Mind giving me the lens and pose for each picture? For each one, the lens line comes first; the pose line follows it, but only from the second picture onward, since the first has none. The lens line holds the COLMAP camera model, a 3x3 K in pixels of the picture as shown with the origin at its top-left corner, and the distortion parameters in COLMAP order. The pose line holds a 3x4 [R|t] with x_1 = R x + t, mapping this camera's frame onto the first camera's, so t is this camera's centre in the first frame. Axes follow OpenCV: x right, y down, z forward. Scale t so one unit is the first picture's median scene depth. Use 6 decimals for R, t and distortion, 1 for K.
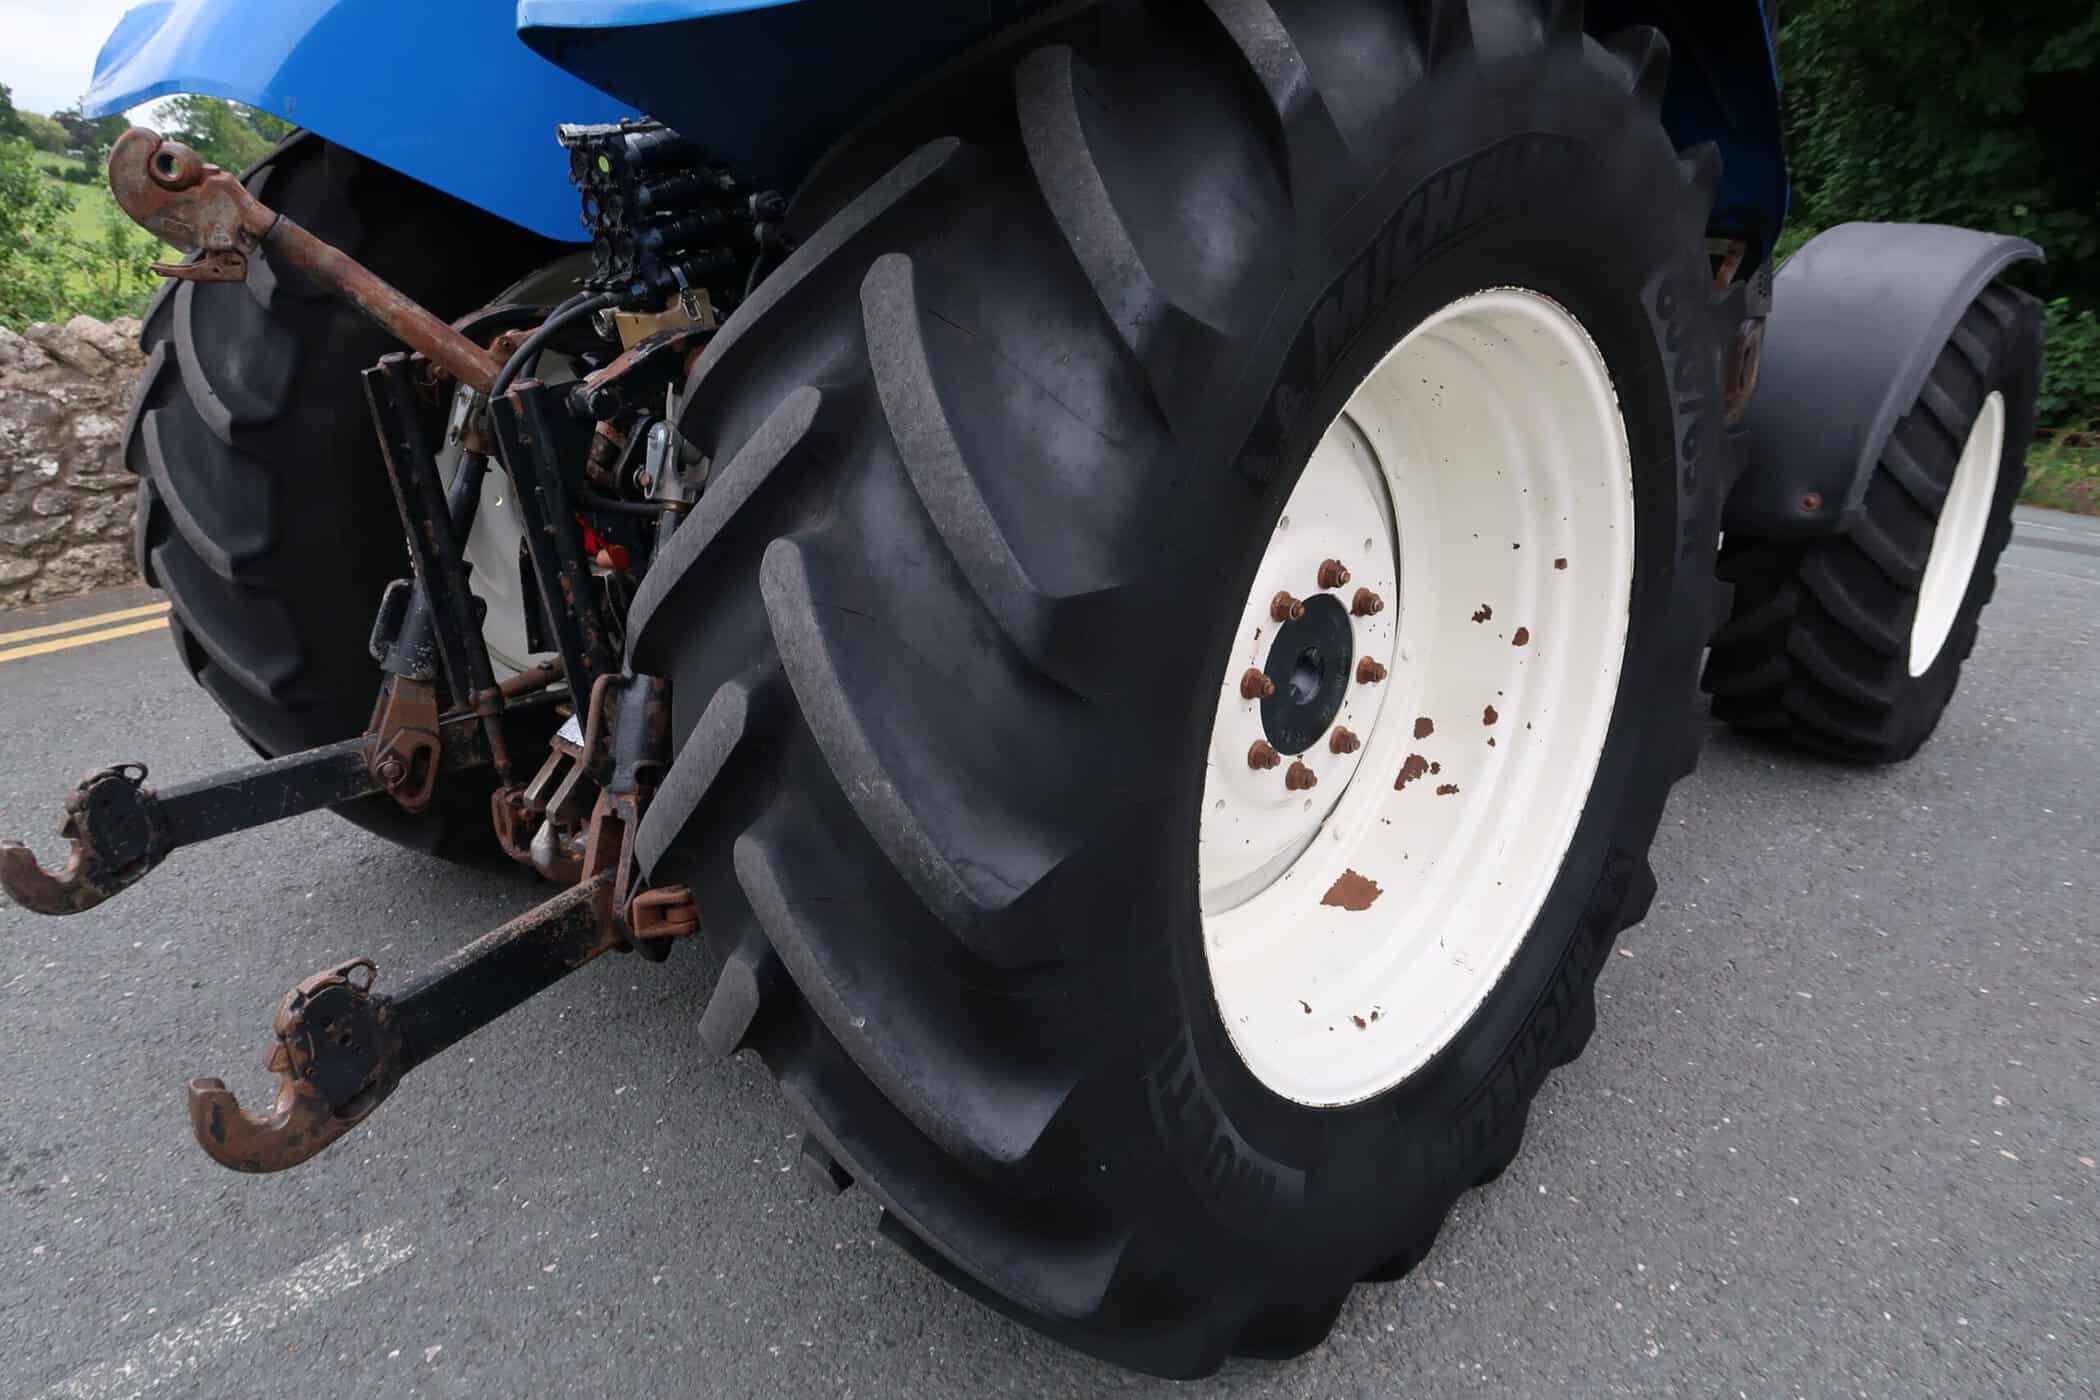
lens RADIAL K [[1442.8, 0, 1045.0], [0, 1442.8, 701.4], [0, 0, 1]] dist [-0.028135, 0.009779]
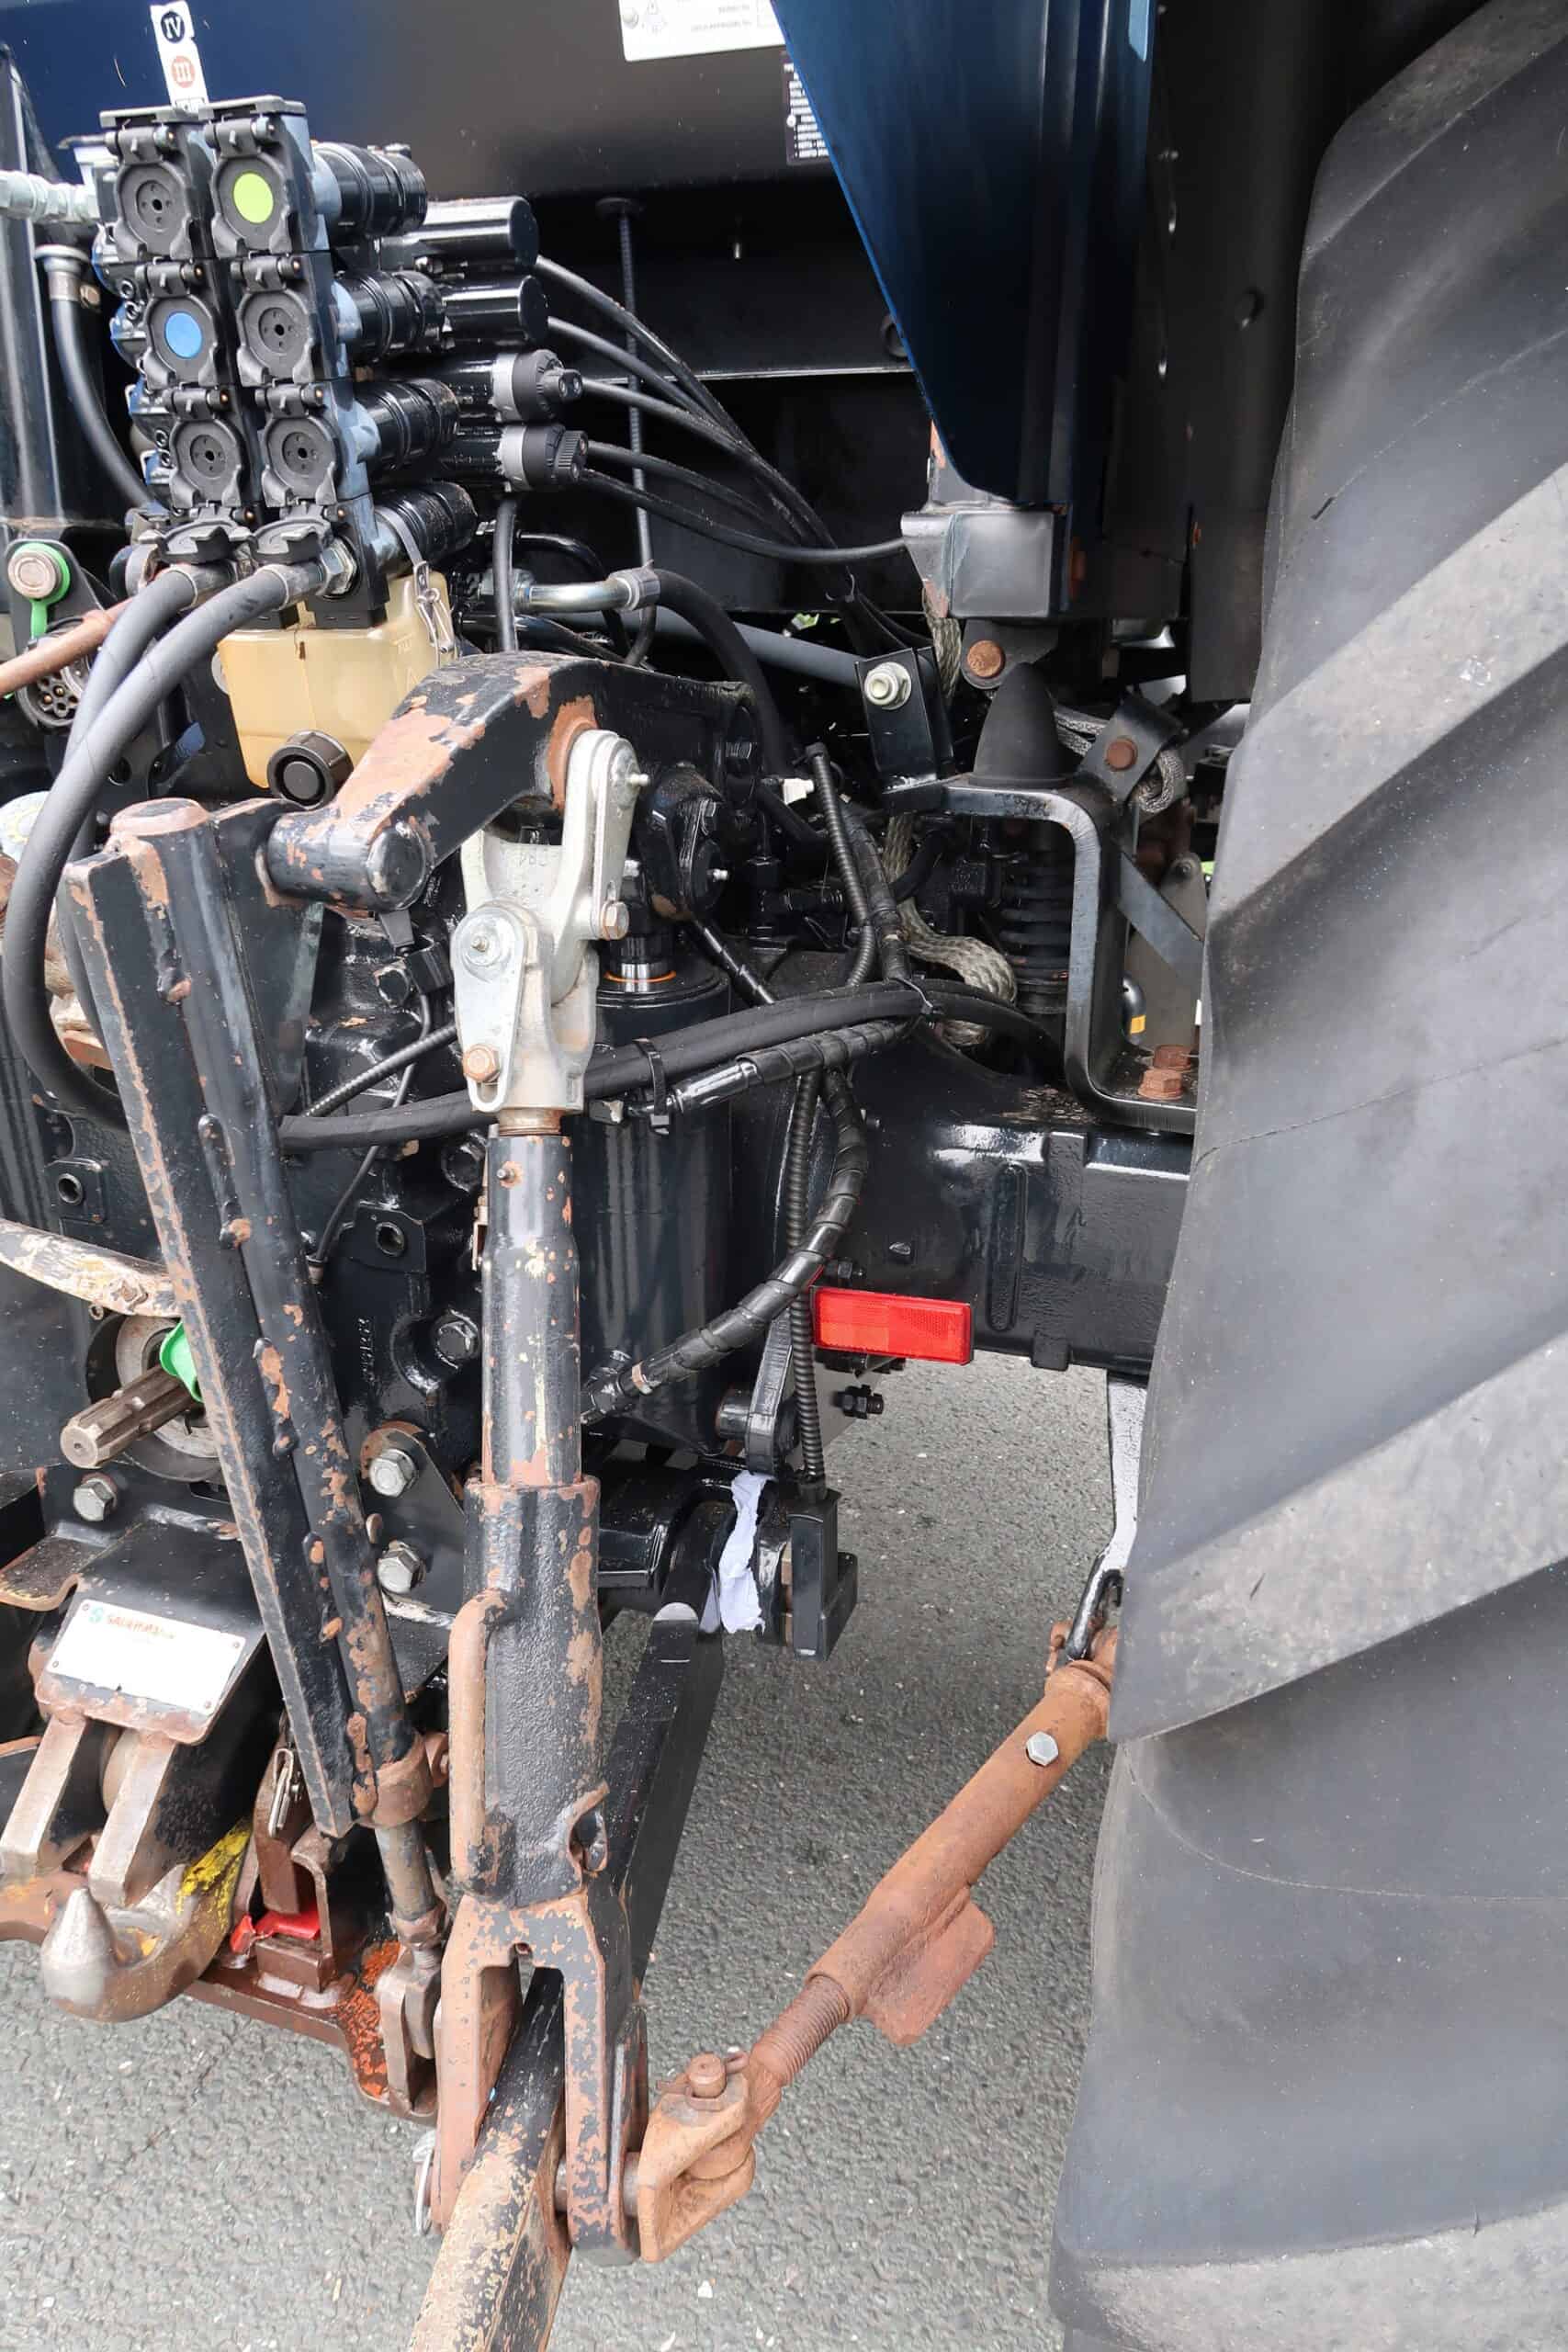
lens RADIAL K [[1607.1, 0, 778.2], [0, 1607.1, 1189.6], [0, 0, 1]] dist [-0.019746, 0.000836]
pose [[0.905697, -0.131930, 0.402874, -0.374612], [0.129982, 0.990990, 0.032312, -0.122925], [-0.403507, 0.023101, 0.914685, 0.578847]]
